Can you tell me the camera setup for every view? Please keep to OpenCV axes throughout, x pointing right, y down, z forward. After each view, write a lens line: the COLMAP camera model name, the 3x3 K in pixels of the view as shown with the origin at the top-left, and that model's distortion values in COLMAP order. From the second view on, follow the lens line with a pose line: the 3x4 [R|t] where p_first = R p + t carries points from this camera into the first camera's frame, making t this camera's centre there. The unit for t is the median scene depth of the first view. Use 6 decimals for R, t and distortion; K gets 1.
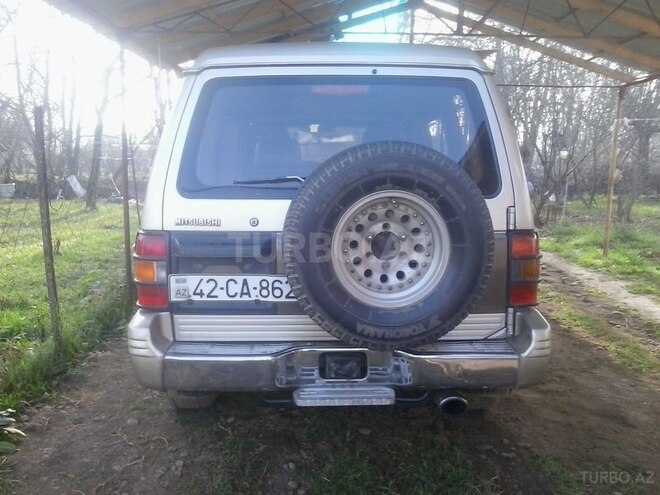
lens RADIAL K [[682.3, 0, 330.0], [0, 682.3, 247.5], [0, 0, 1]] dist [0.004874, -0.000524]
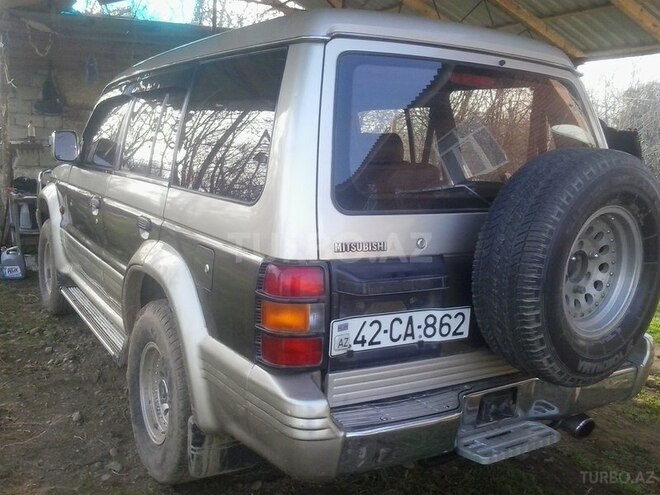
lens RADIAL K [[690.3, 0, 329.9], [0, 690.3, 224.5], [0, 0, 1]] dist [-0.000025, 0.001575]
pose [[0.885892, -0.029412, 0.462957, -0.570207], [0.029802, 0.999535, 0.006473, -0.067134], [-0.462933, 0.008063, 0.886357, 0.340463]]
